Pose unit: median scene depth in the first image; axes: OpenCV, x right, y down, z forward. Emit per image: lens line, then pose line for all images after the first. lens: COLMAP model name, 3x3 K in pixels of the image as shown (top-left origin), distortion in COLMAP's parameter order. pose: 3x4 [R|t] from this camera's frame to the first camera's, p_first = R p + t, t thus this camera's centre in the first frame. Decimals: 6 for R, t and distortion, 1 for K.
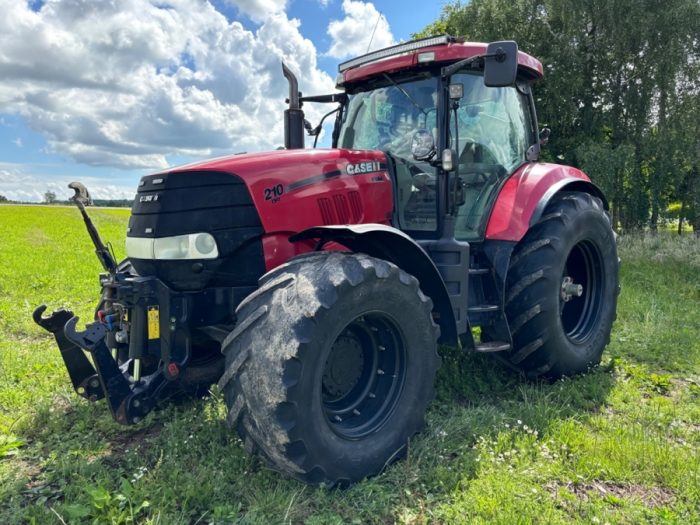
lens RADIAL K [[527.7, 0, 341.9], [0, 527.7, 259.5], [0, 0, 1]] dist [0.035064, -0.004943]
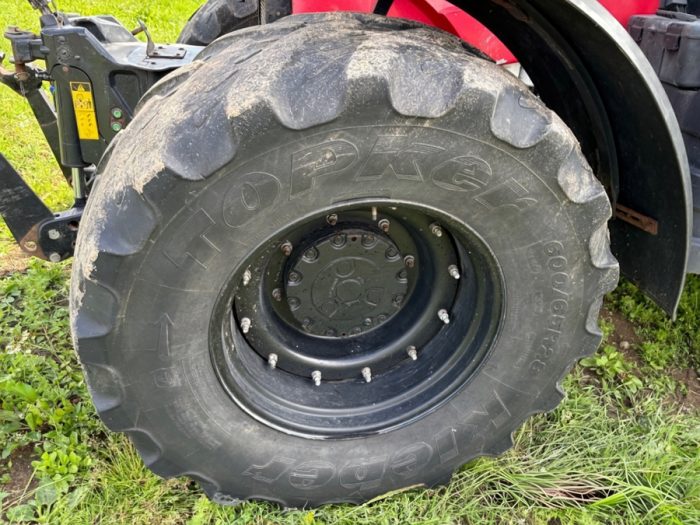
lens RADIAL K [[527.7, 0, 341.9], [0, 527.7, 259.5], [0, 0, 1]] dist [0.035064, -0.004943]
pose [[0.829911, 0.322611, -0.455158, 0.203928], [-0.112118, 0.895649, 0.430397, -0.020995], [0.546513, -0.306160, 0.779480, 0.646102]]
